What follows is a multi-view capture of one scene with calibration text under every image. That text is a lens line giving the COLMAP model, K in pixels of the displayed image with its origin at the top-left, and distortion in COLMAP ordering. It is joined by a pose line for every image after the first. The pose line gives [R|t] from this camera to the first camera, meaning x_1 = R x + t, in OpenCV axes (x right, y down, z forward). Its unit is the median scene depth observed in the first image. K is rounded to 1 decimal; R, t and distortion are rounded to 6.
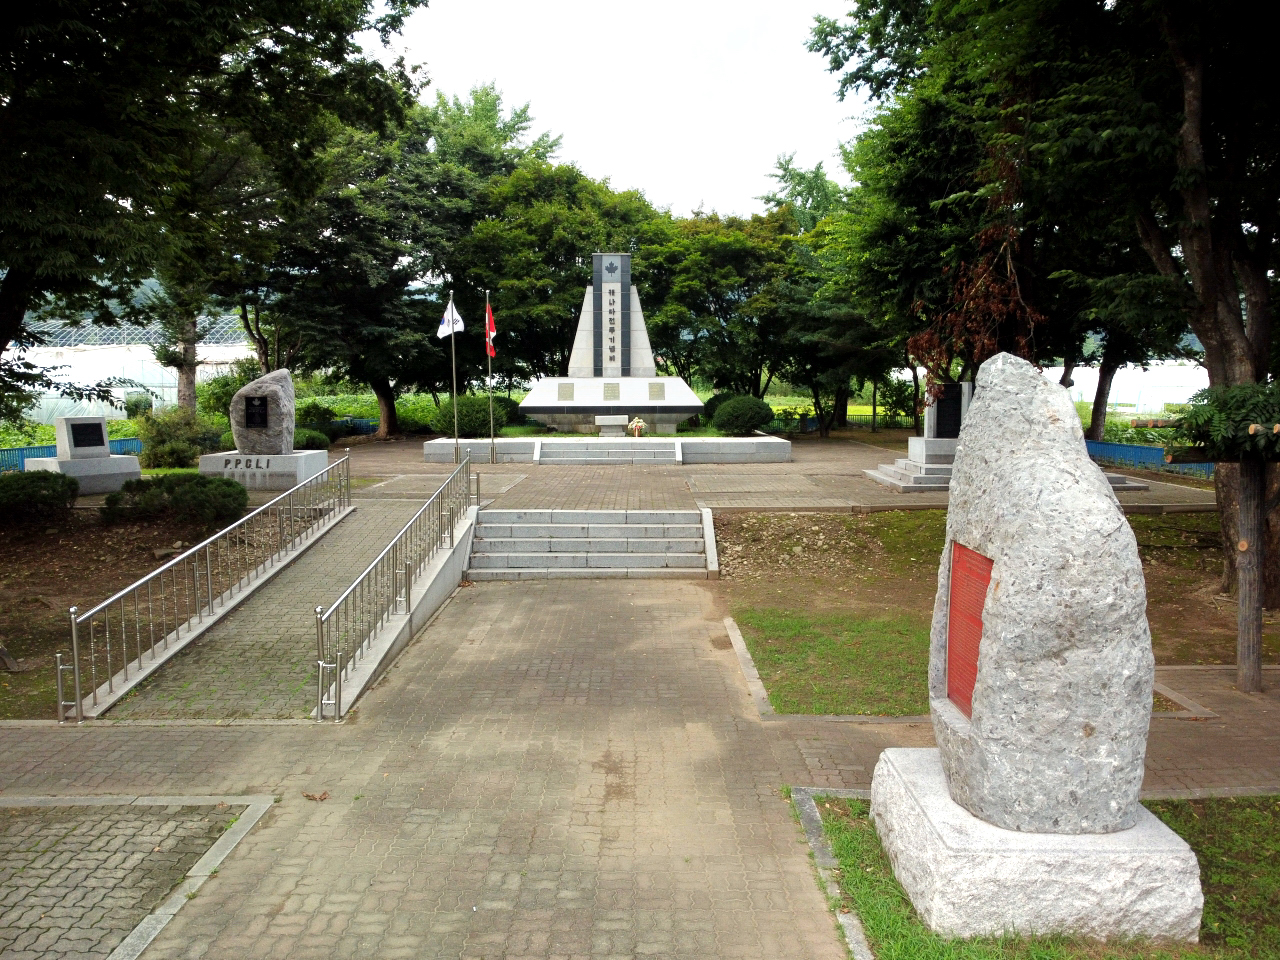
lens RADIAL K [[974.6, 0, 640.0], [0, 974.6, 480.0], [0, 0, 1]] dist [0.005163, -0.004019]
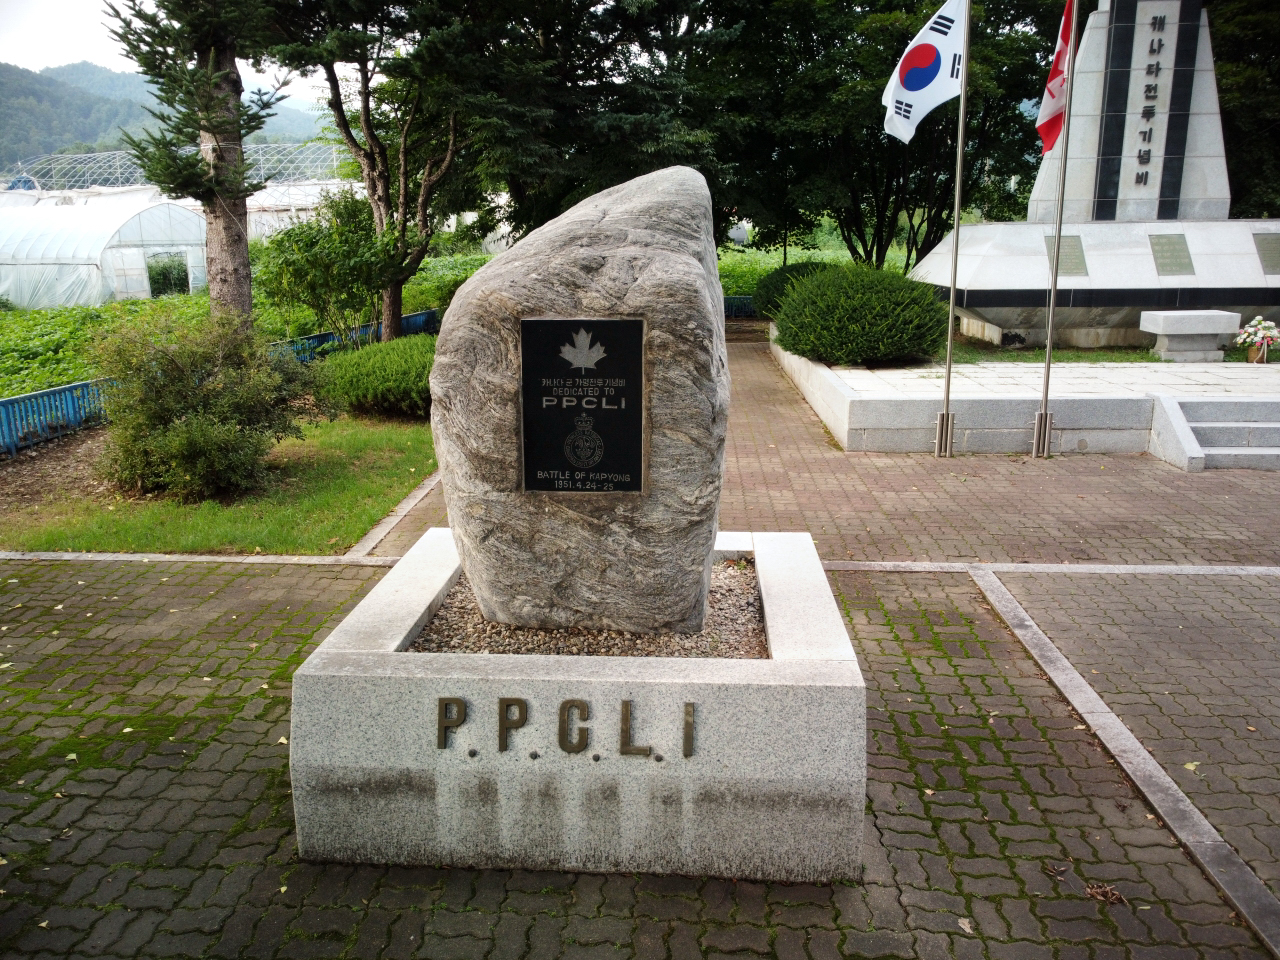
lens RADIAL K [[974.6, 0, 640.0], [0, 974.6, 480.0], [0, 0, 1]] dist [0.005163, -0.004019]
pose [[0.998444, 0.008595, -0.055089, -0.270251], [-0.000460, 0.989282, 0.146016, -0.059973], [0.055754, -0.145763, 0.987747, 0.594753]]
